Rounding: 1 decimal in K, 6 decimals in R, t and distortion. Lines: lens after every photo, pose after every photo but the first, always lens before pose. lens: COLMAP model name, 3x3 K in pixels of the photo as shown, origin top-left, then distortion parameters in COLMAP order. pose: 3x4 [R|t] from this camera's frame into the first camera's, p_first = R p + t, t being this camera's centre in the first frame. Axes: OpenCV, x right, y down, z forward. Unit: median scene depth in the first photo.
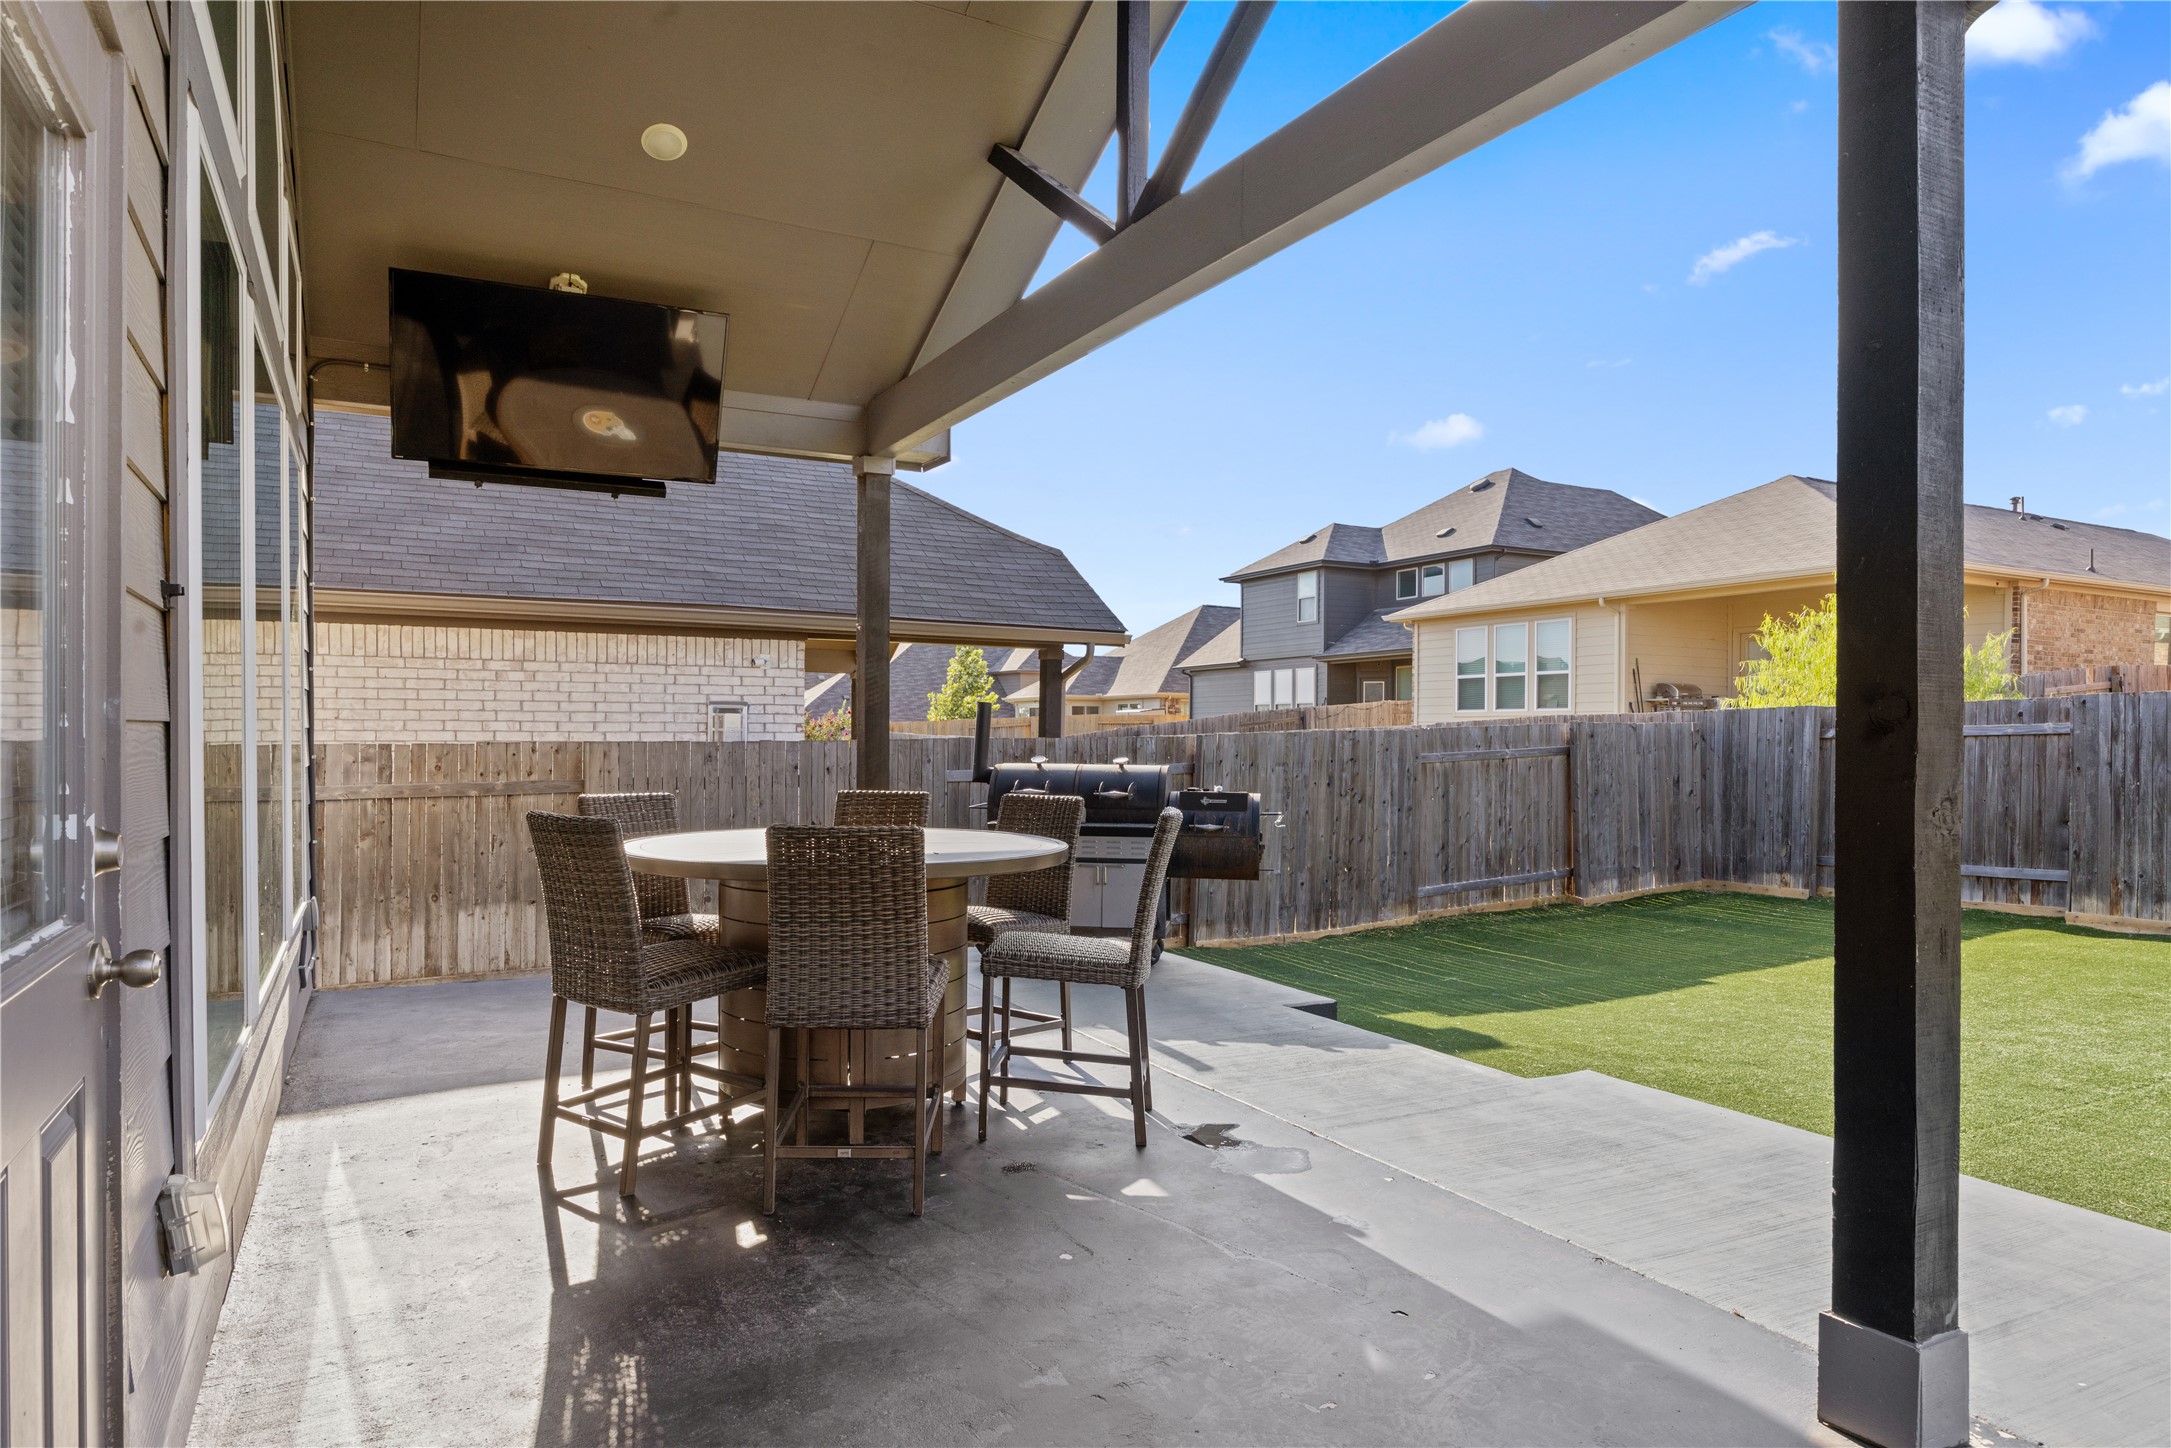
lens RADIAL K [[1310.7, 0, 1079.4], [0, 1310.7, 737.9], [0, 0, 1]] dist [-0.002124, 0.000231]
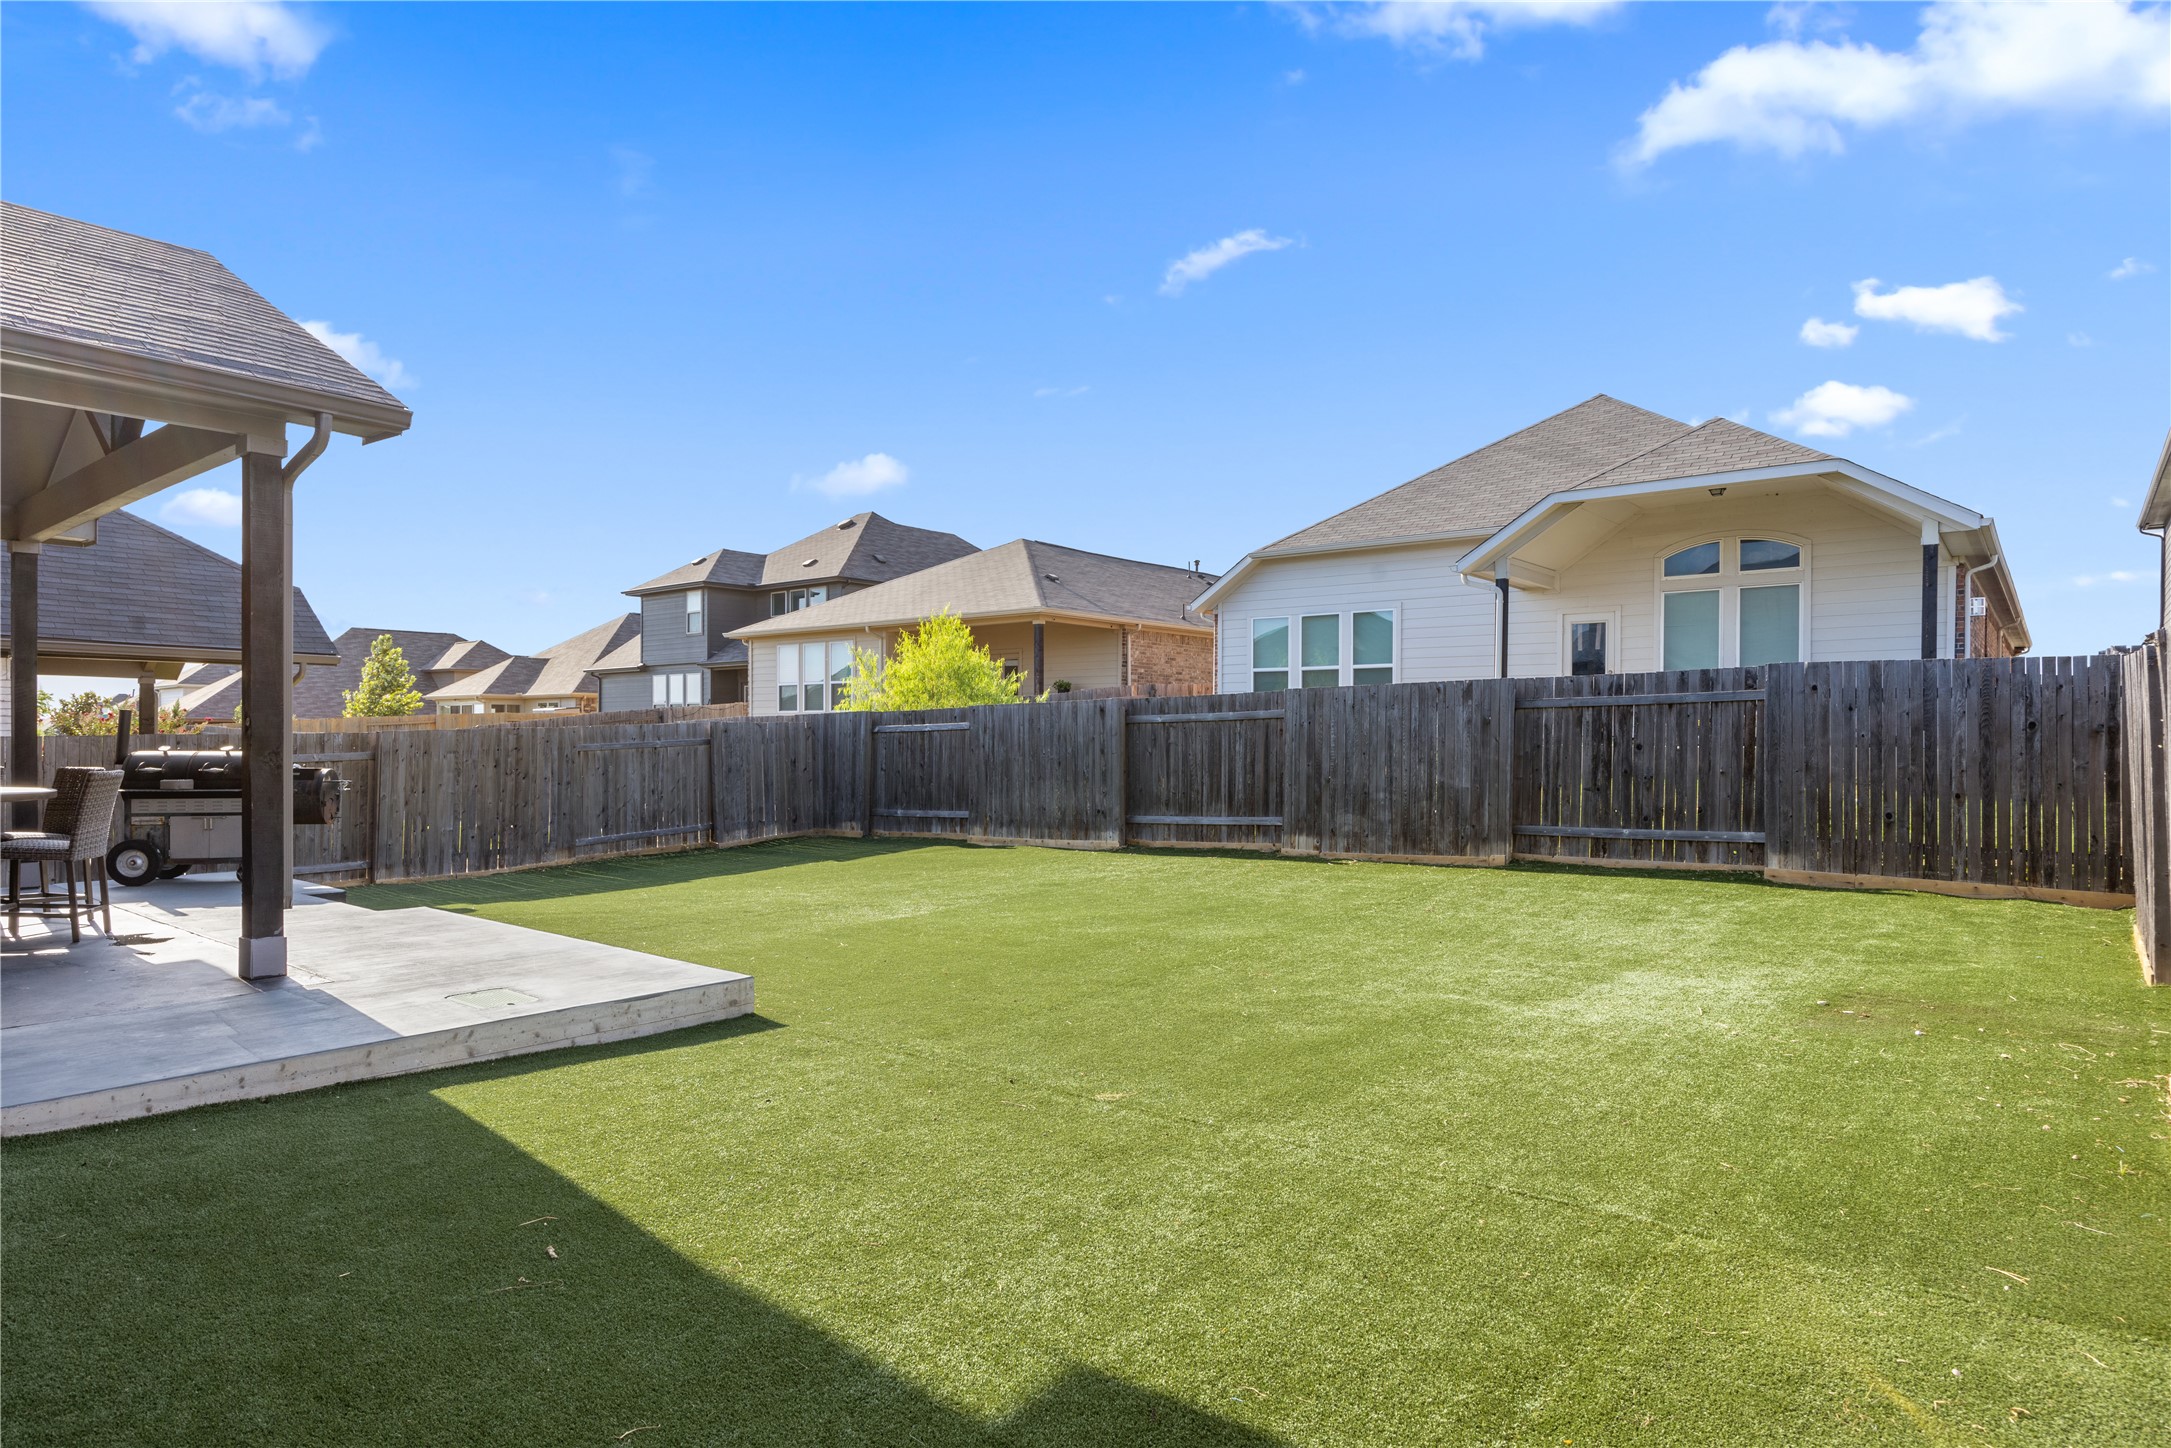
lens RADIAL K [[1216.6, 0, 1073.9], [0, 1216.6, 724.9], [0, 0, 1]] dist [-0.004505, -0.000571]
pose [[0.922820, -0.001072, 0.385230, 0.225540], [0.003850, 0.999972, -0.006441, 0.001475], [-0.385212, 0.007427, 0.922798, -0.388823]]
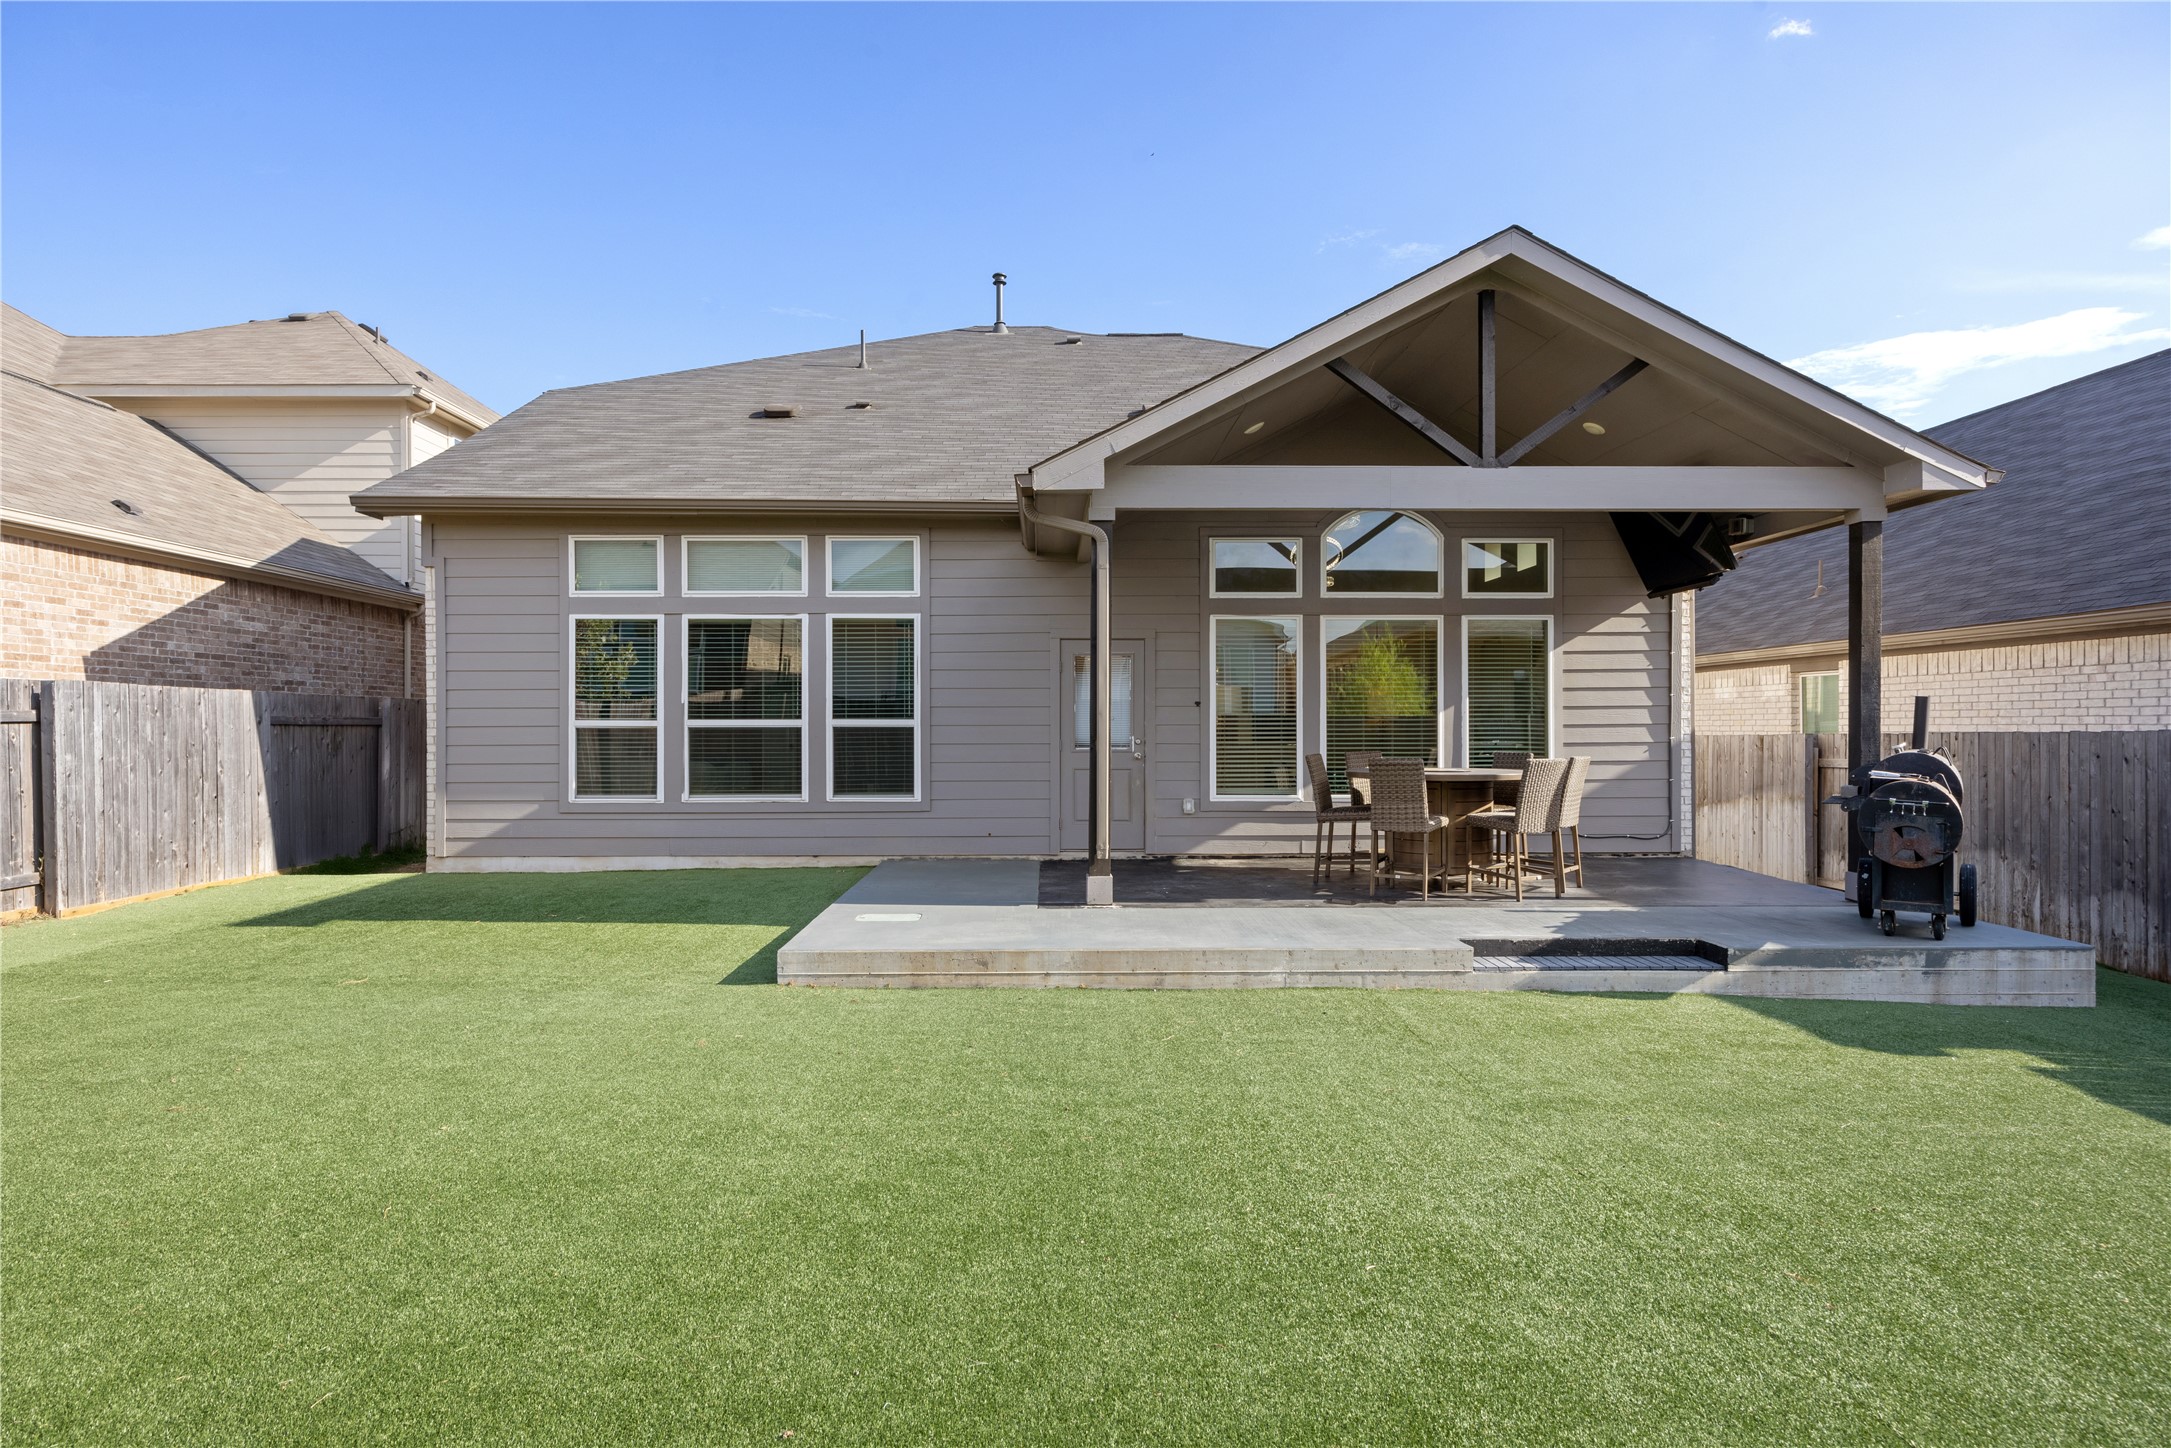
lens RADIAL K [[1216.6, 0, 1080.6], [0, 1216.6, 732.3], [0, 0, 1]] dist [-0.004505, -0.000571]
pose [[-0.444937, -0.000859, -0.895561, 0.716995], [-0.003223, 0.999995, 0.000642, 0.003583], [0.895556, 0.003172, -0.444937, 0.484976]]
